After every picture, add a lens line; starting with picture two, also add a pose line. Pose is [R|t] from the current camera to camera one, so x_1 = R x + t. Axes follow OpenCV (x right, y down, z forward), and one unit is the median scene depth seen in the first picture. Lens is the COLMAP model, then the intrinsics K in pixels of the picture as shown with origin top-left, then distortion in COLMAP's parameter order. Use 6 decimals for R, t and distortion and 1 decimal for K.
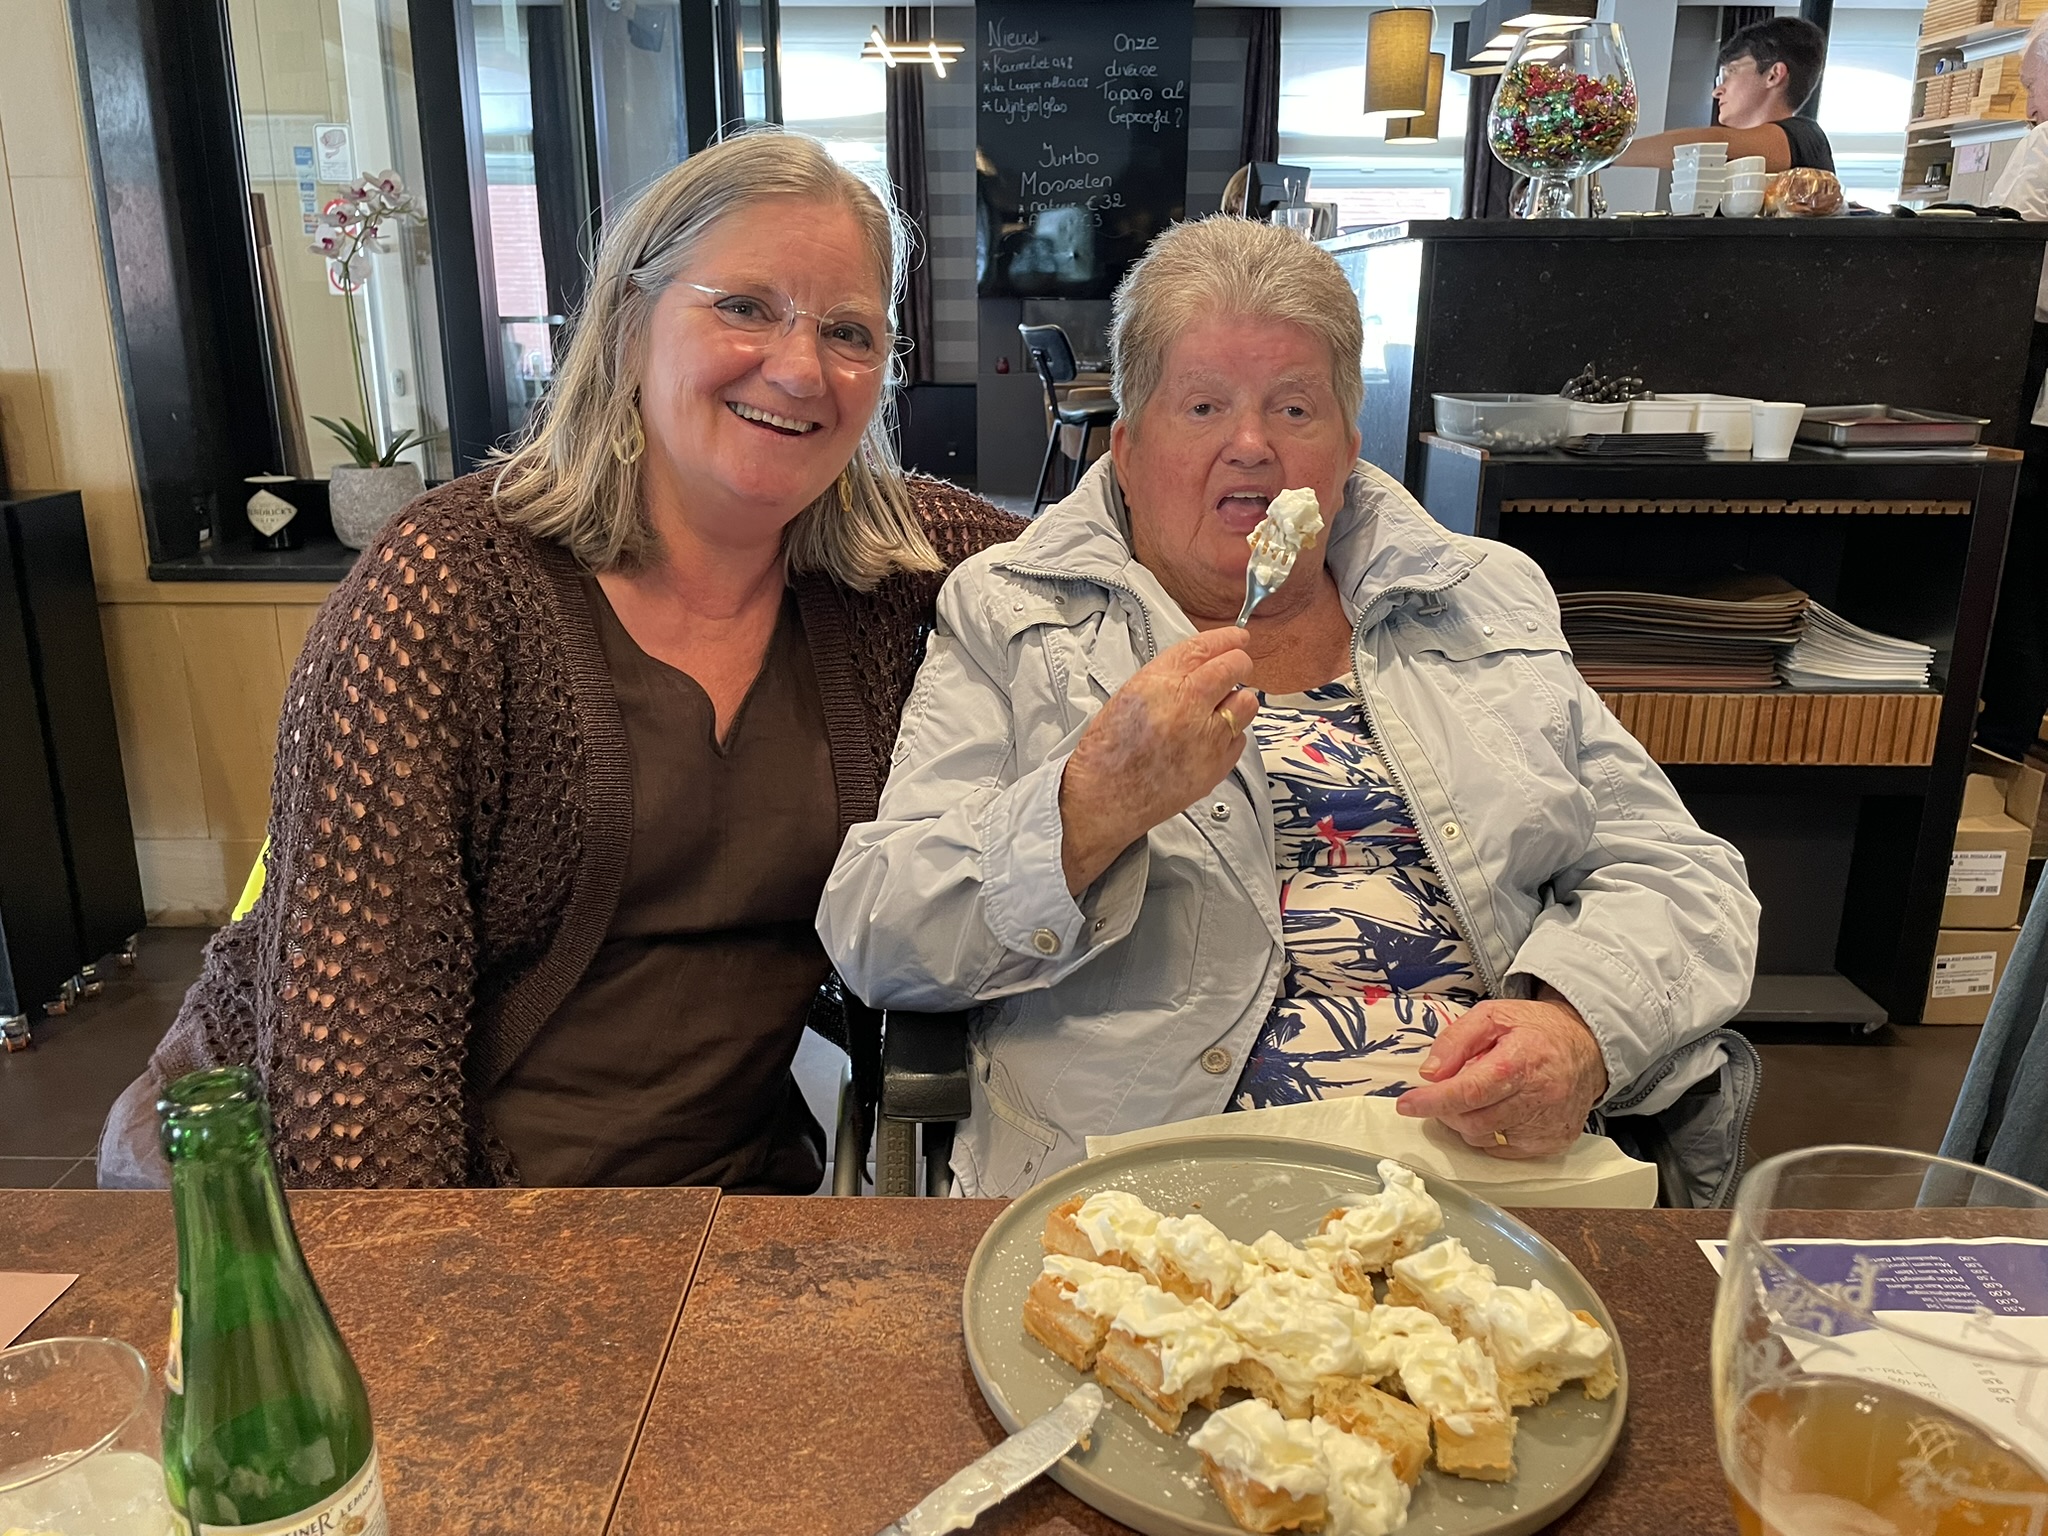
lens RADIAL K [[1531.6, 0, 1021.6], [0, 1531.6, 765.0], [0, 0, 1]] dist [0.049840, -0.075797]
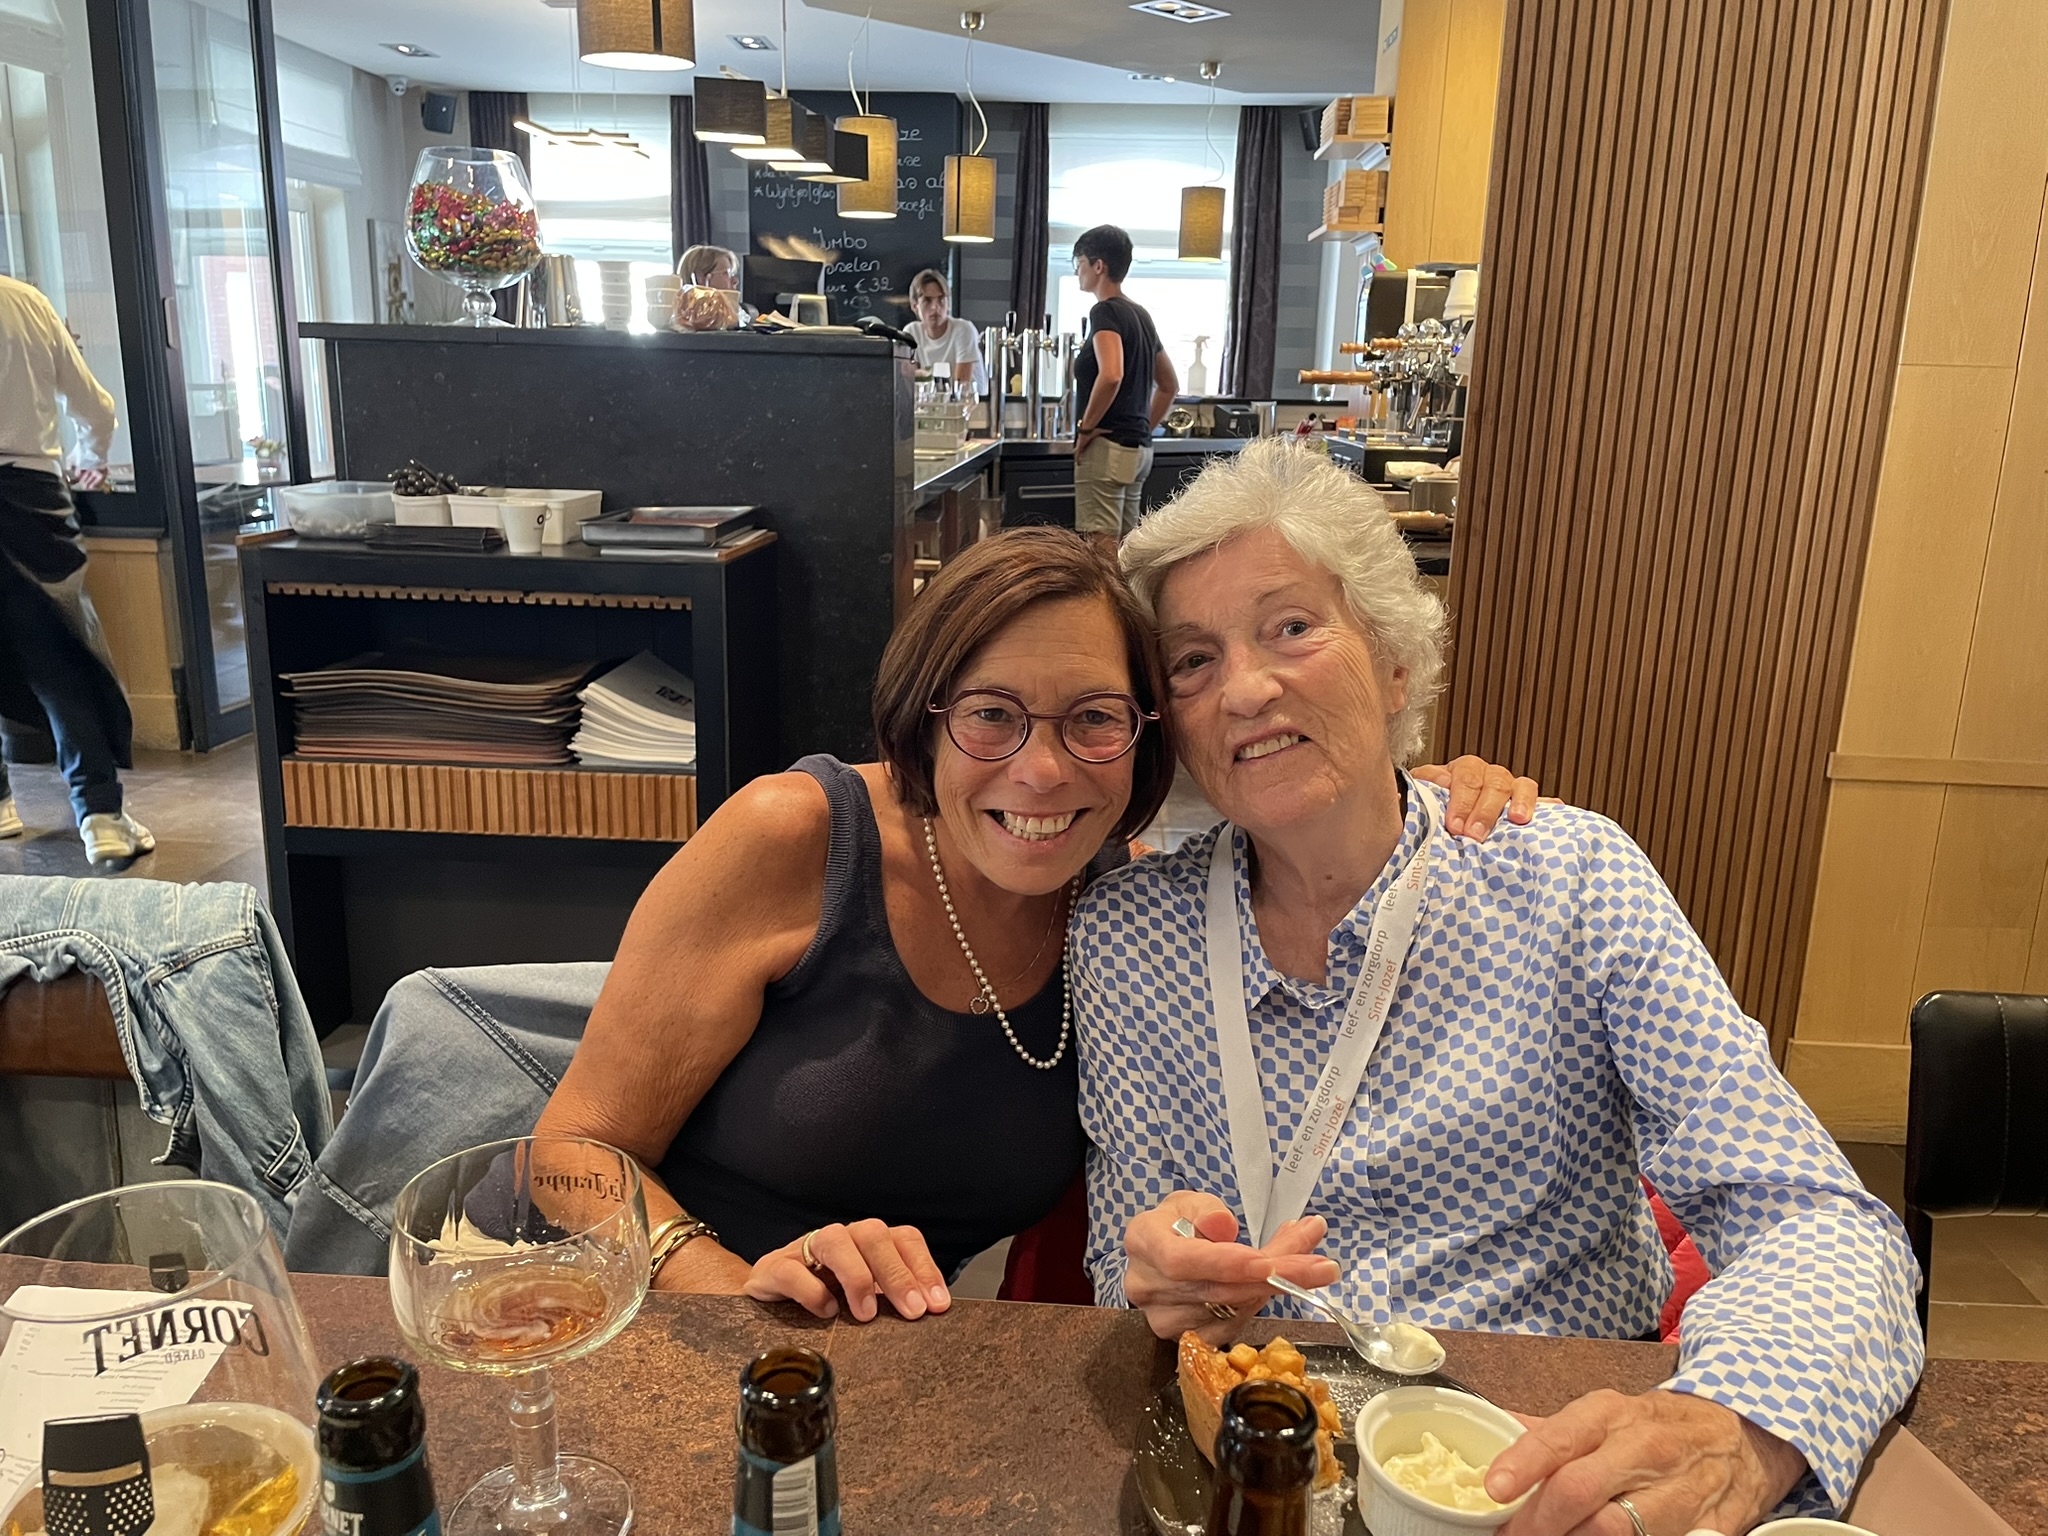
lens RADIAL K [[1531.6, 0, 1022.9], [0, 1531.6, 772.5], [0, 0, 1]] dist [0.049840, -0.075797]
pose [[0.998901, 0.032549, -0.033714, 0.847417], [-0.033837, 0.998691, -0.038350, -0.014781], [0.032421, 0.039449, 0.998695, -0.056583]]
